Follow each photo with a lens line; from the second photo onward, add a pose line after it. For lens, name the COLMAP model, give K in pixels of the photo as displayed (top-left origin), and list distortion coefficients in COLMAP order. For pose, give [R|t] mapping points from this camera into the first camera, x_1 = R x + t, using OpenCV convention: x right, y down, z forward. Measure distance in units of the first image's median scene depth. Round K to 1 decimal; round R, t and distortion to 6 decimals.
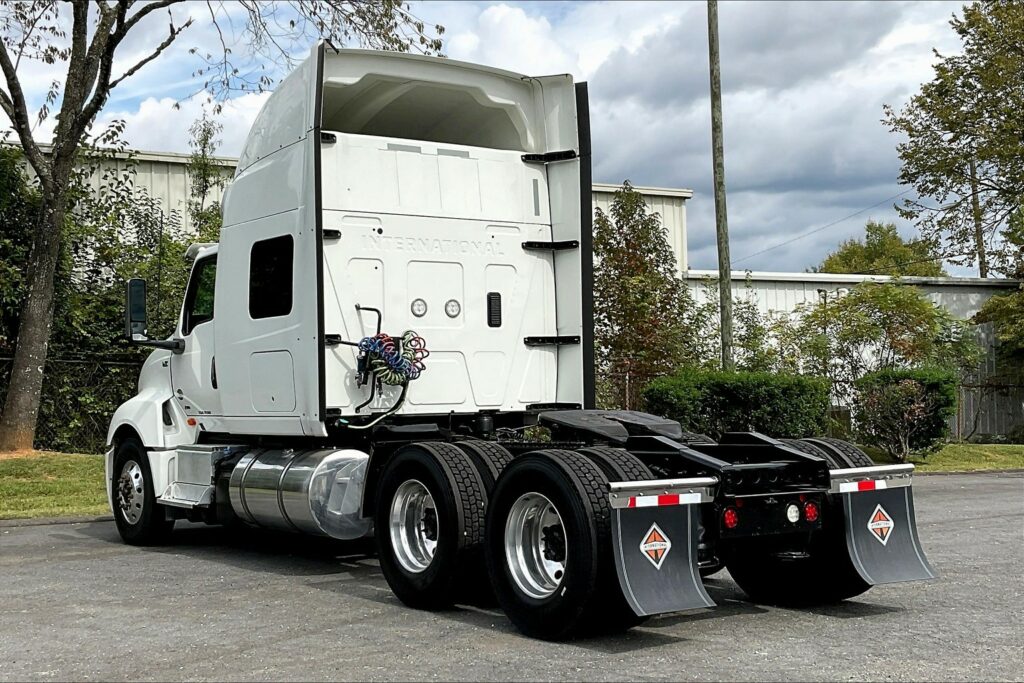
lens RADIAL K [[1376.6, 0, 512.0], [0, 1376.6, 341.5], [0, 0, 1]] dist [0.068984, 0.052828]
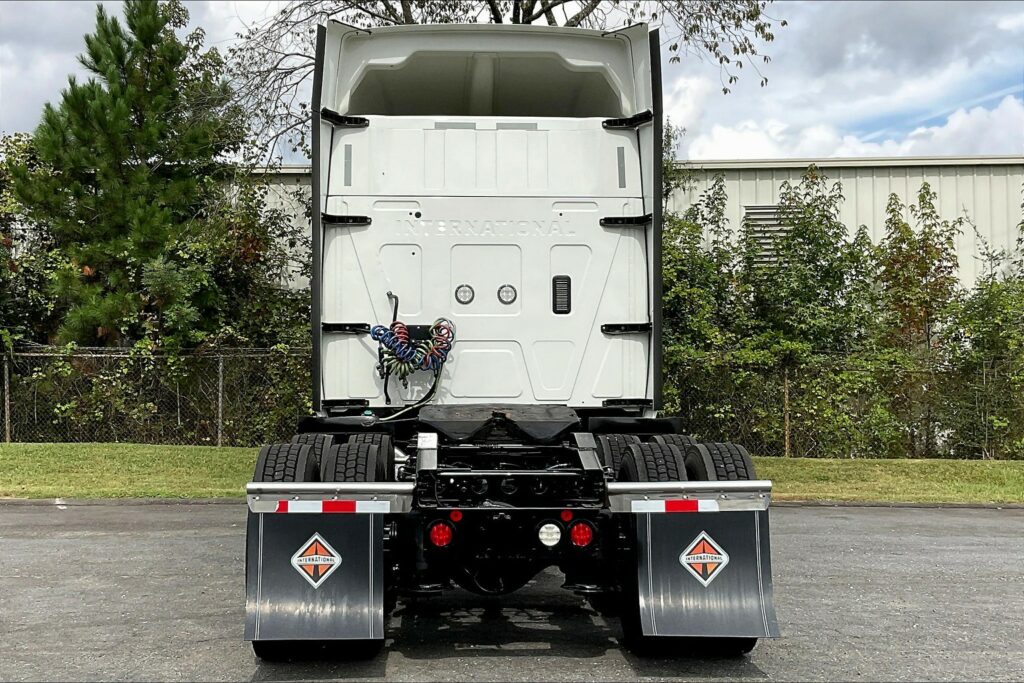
lens RADIAL K [[1303.8, 0, 512.0], [0, 1303.8, 341.5], [0, 0, 1]] dist [0.035937, -0.033331]
pose [[0.847240, -0.008972, -0.531134, 0.436449], [0.005746, 0.999954, -0.007727, 0.014910], [0.531179, 0.003495, 0.847252, 0.269053]]
